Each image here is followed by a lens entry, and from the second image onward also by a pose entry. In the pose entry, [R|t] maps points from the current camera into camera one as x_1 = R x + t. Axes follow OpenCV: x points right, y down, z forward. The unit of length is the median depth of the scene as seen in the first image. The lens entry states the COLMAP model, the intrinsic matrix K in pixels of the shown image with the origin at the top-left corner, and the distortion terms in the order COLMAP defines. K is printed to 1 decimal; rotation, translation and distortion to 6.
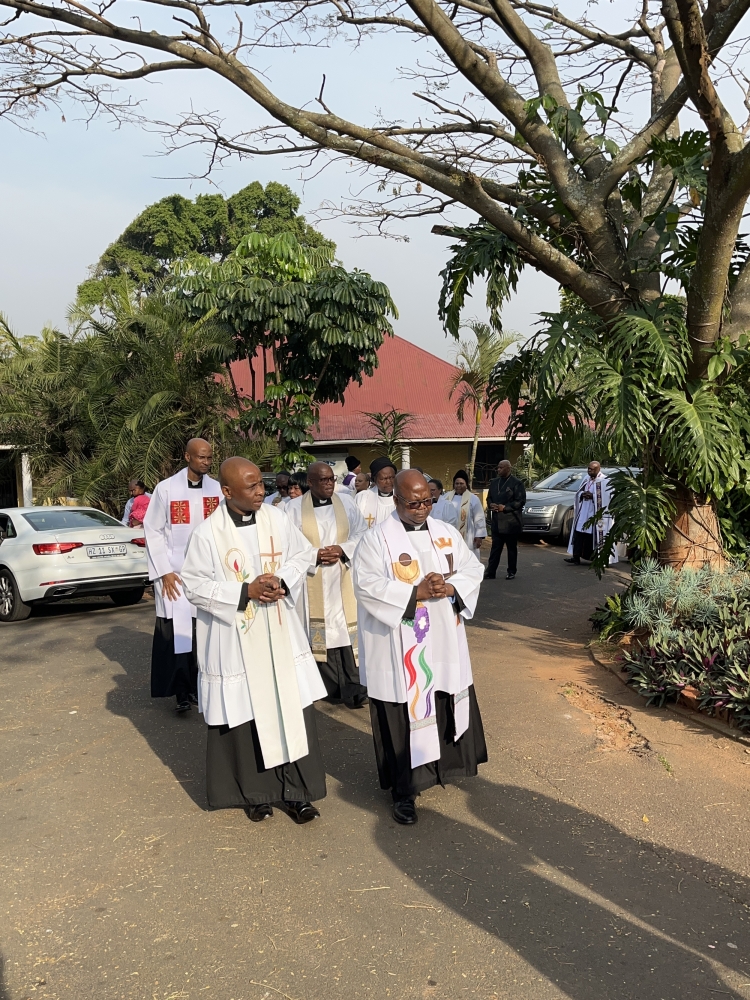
lens RADIAL K [[922.9, 0, 378.1], [0, 922.9, 504.3], [0, 0, 1]] dist [0.034888, 0.000000]
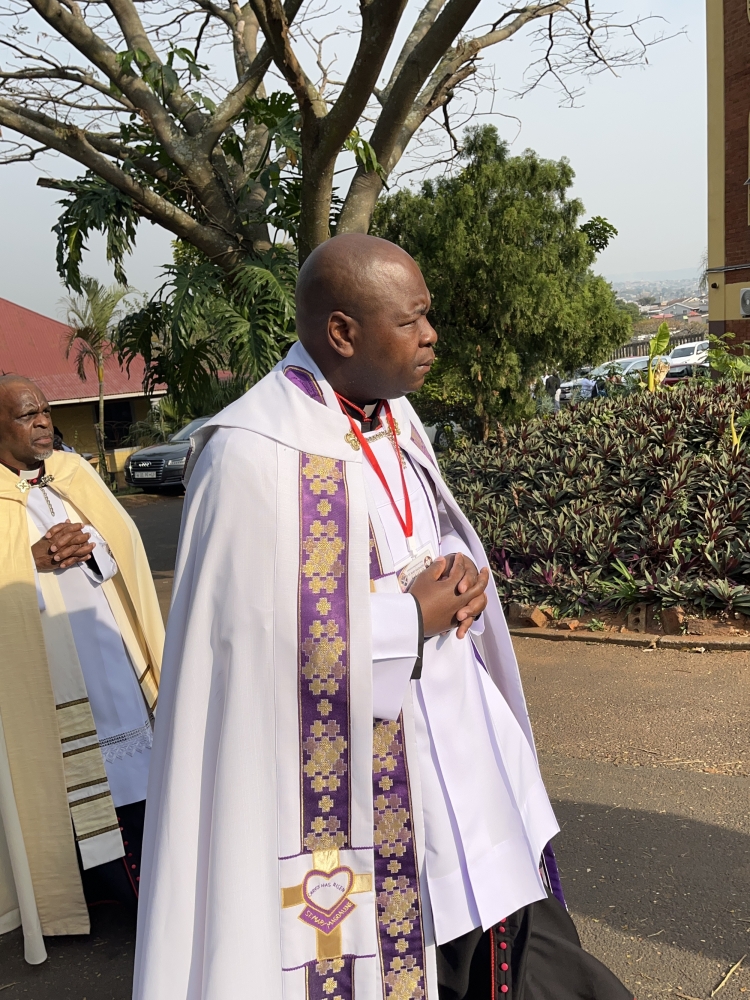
lens RADIAL K [[922.9, 0, 402.3], [0, 922.9, 508.8], [0, 0, 1]] dist [0.034888, 0.000000]
pose [[0.906045, -0.142466, 0.398480, -0.032230], [0.119685, 0.989451, 0.081618, 0.009146], [-0.405904, -0.026257, 0.913538, -0.059463]]
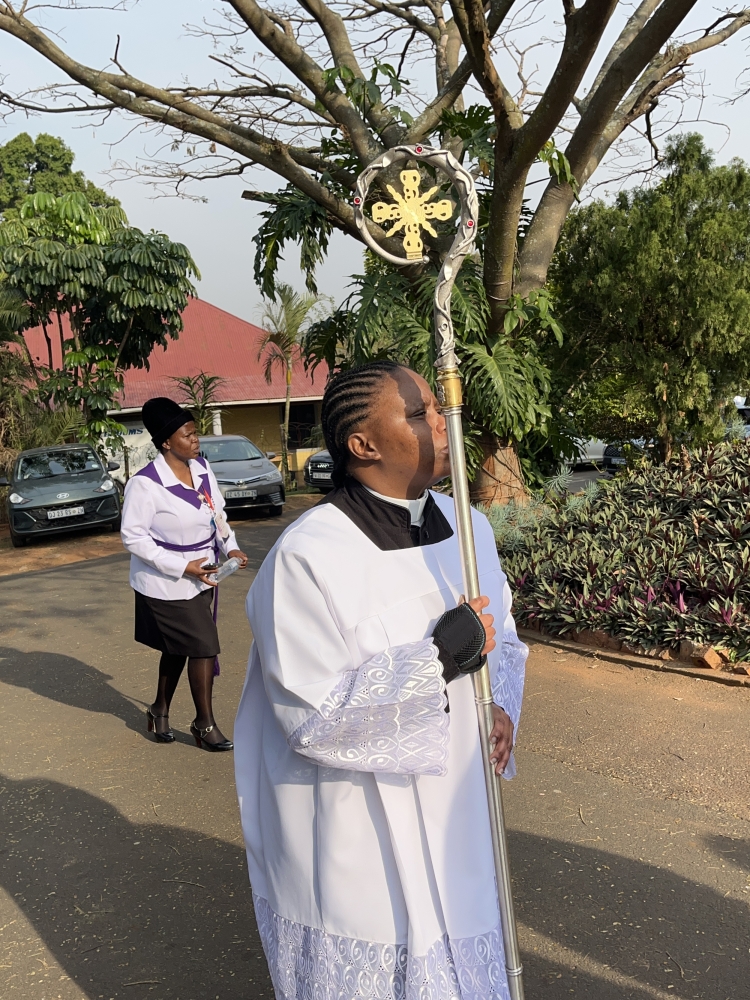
lens RADIAL K [[922.9, 0, 388.6], [0, 922.9, 505.9], [0, 0, 1]] dist [0.034888, 0.000000]
pose [[0.974273, -0.072963, 0.213233, -0.026831], [0.063577, 0.996696, 0.050555, 0.005680], [-0.216217, -0.035697, 0.975693, -0.050685]]
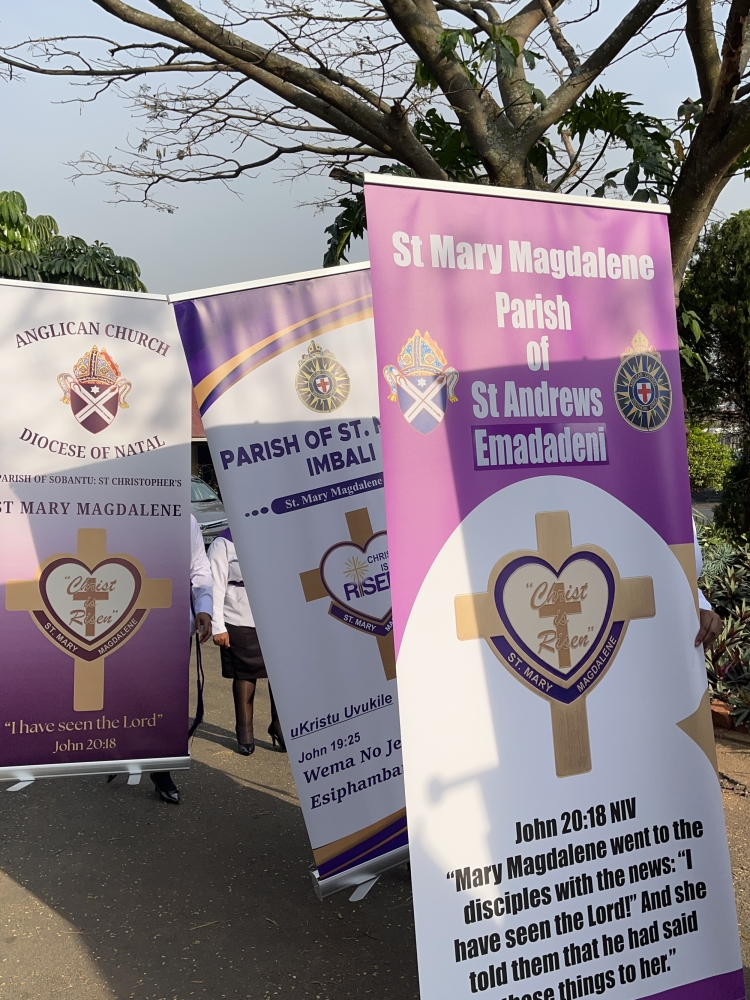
lens RADIAL K [[922.9, 0, 383.3], [0, 922.9, 505.2], [0, 0, 1]] dist [0.034888, 0.000000]
pose [[0.938711, -0.022759, 0.343954, -0.181625], [0.023941, 0.999713, 0.000812, 0.001637], [-0.343874, 0.007472, 0.938986, 0.195024]]
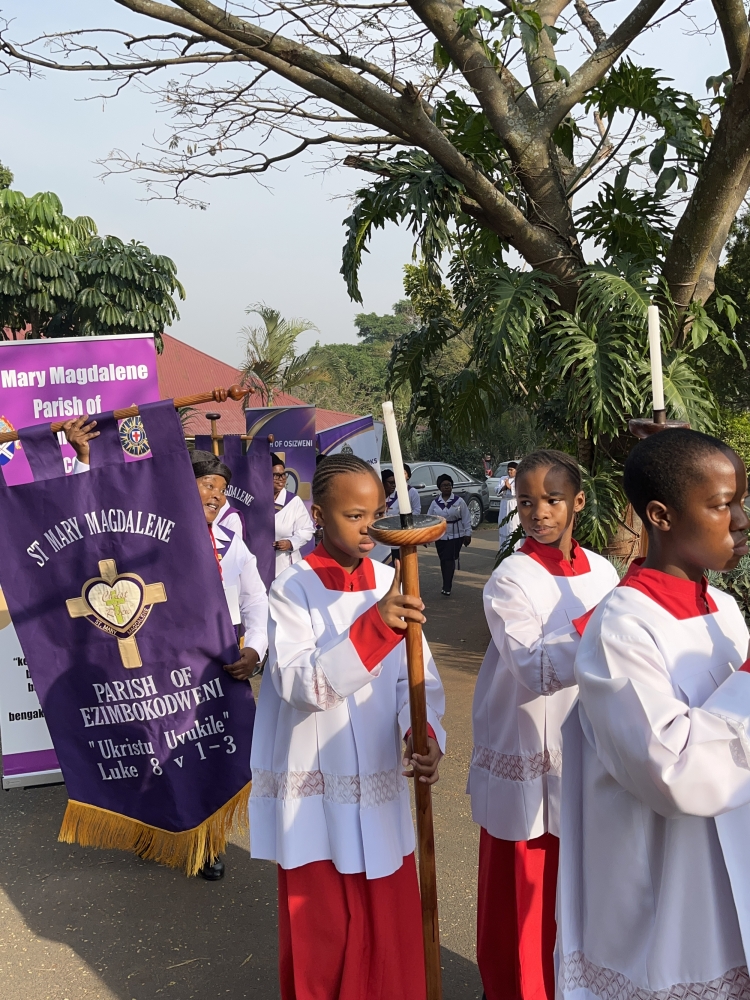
lens RADIAL K [[922.9, 0, 396.5], [0, 922.9, 504.4], [0, 0, 1]] dist [0.034888, 0.000000]
pose [[0.951924, -0.036920, 0.304101, -0.146963], [0.037100, 0.999298, 0.005186, -0.002126], [-0.304079, 0.006345, 0.952626, 0.213887]]
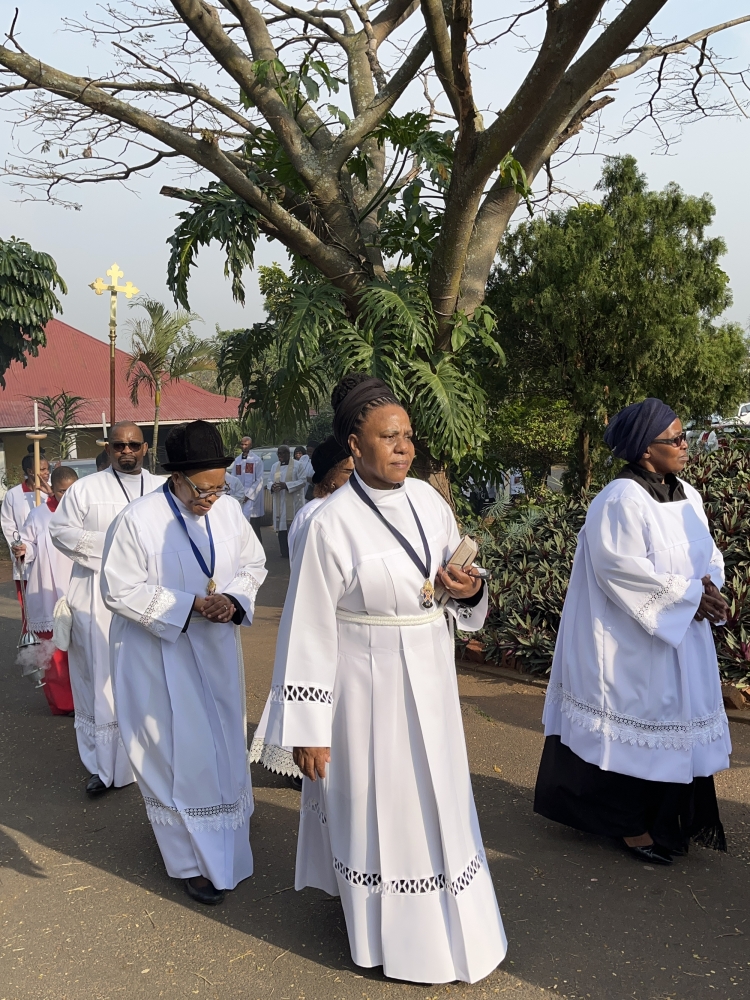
lens RADIAL K [[922.9, 0, 381.2], [0, 922.9, 503.7], [0, 0, 1]] dist [0.034888, 0.000000]
pose [[0.928295, -0.062968, 0.366473, -0.093494], [0.057368, 0.998010, 0.026163, 0.005668], [-0.367392, -0.003263, 0.930061, 0.046394]]
